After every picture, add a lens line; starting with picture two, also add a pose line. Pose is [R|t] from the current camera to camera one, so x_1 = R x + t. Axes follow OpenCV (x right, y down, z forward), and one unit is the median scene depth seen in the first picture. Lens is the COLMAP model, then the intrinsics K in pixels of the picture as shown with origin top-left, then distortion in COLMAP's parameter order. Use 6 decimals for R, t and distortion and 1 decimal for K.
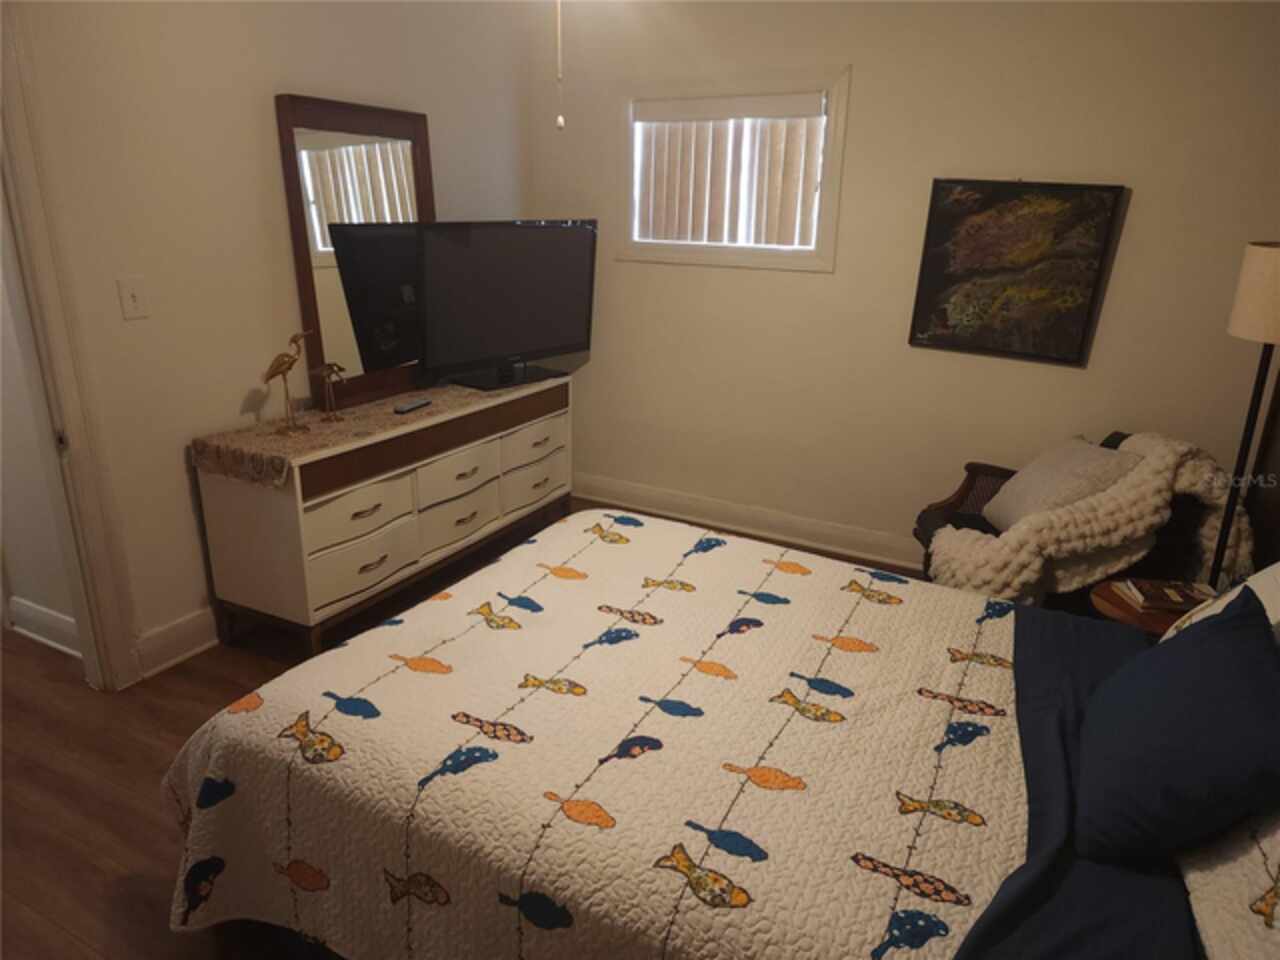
lens RADIAL K [[852.9, 0, 647.4], [0, 852.9, 476.8], [0, 0, 1]] dist [0.056930, -0.049086]
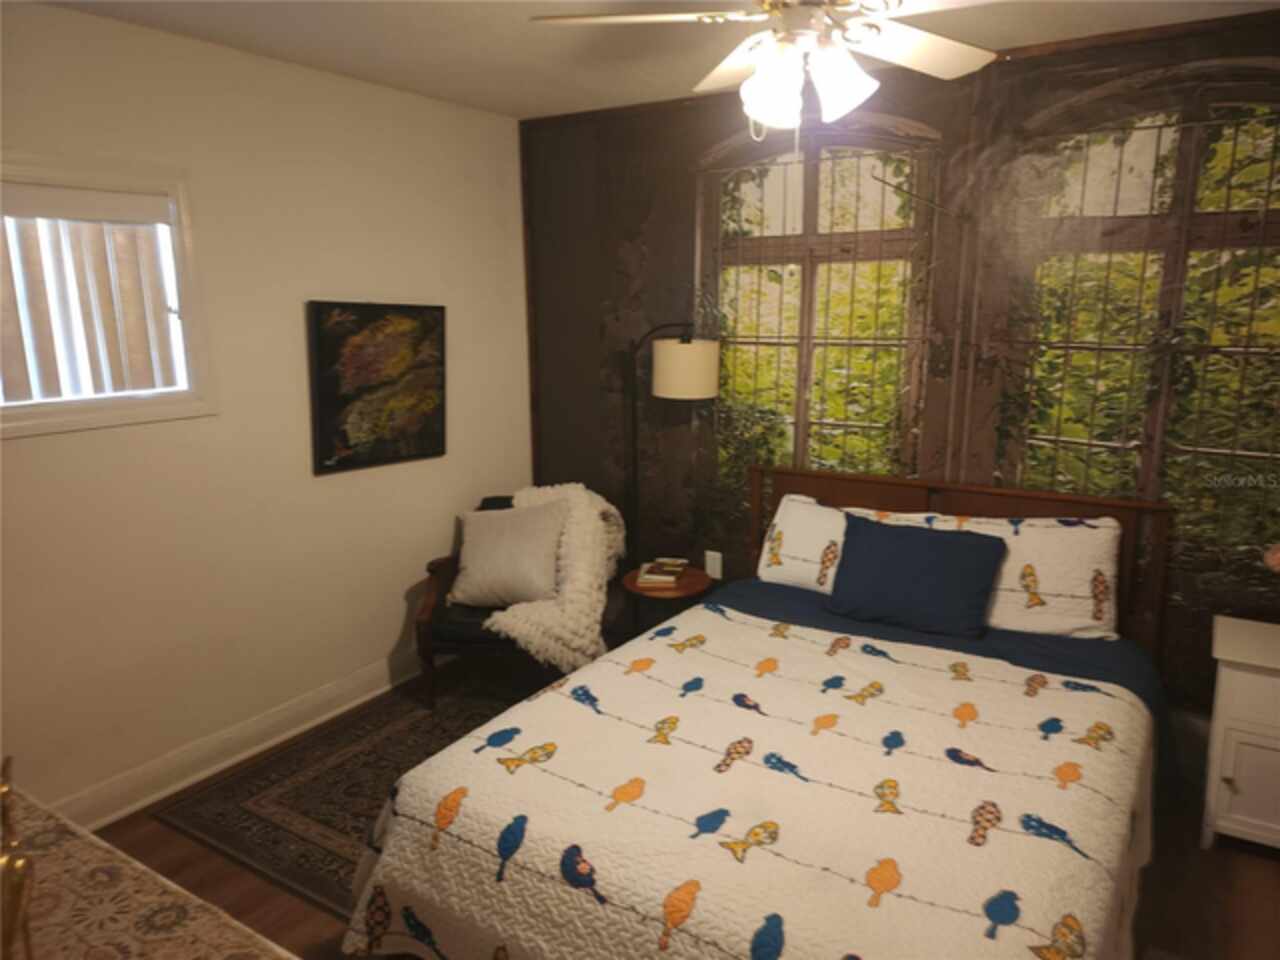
lens RADIAL K [[852.9, 0, 647.8], [0, 852.9, 476.0], [0, 0, 1]] dist [0.056930, -0.049086]
pose [[0.084075, -0.223633, 0.971040, -0.772012], [0.317727, 0.929642, 0.186590, -0.293458], [-0.944448, 0.292838, 0.149214, 0.733889]]
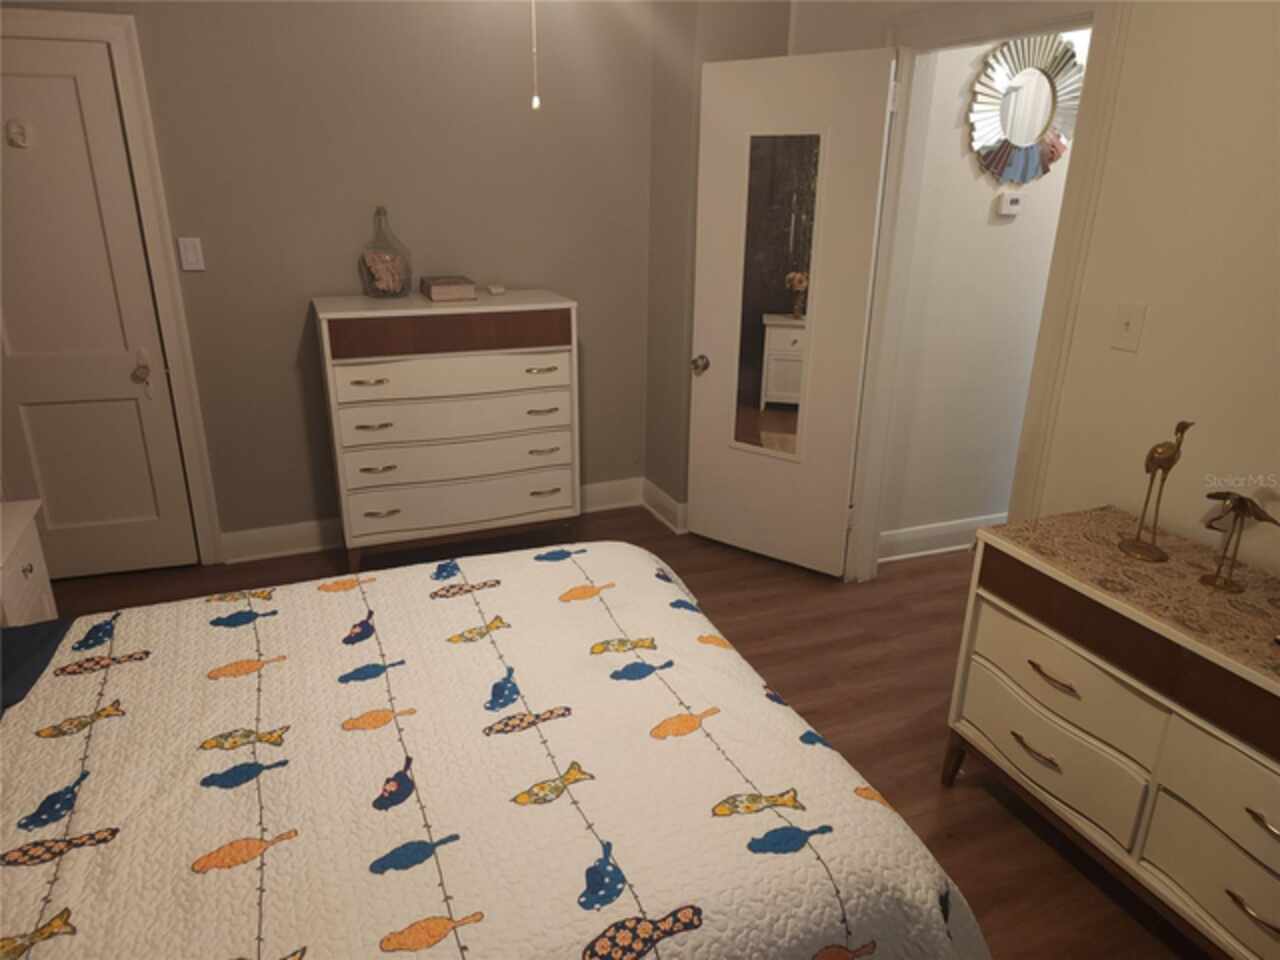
lens RADIAL K [[852.9, 0, 643.2], [0, 852.9, 476.8], [0, 0, 1]] dist [0.056930, -0.049086]
pose [[-0.637531, 0.232619, -0.734468, 0.378422], [-0.268160, 0.826715, 0.494603, -0.382090], [0.722250, 0.512280, -0.464677, 1.140734]]
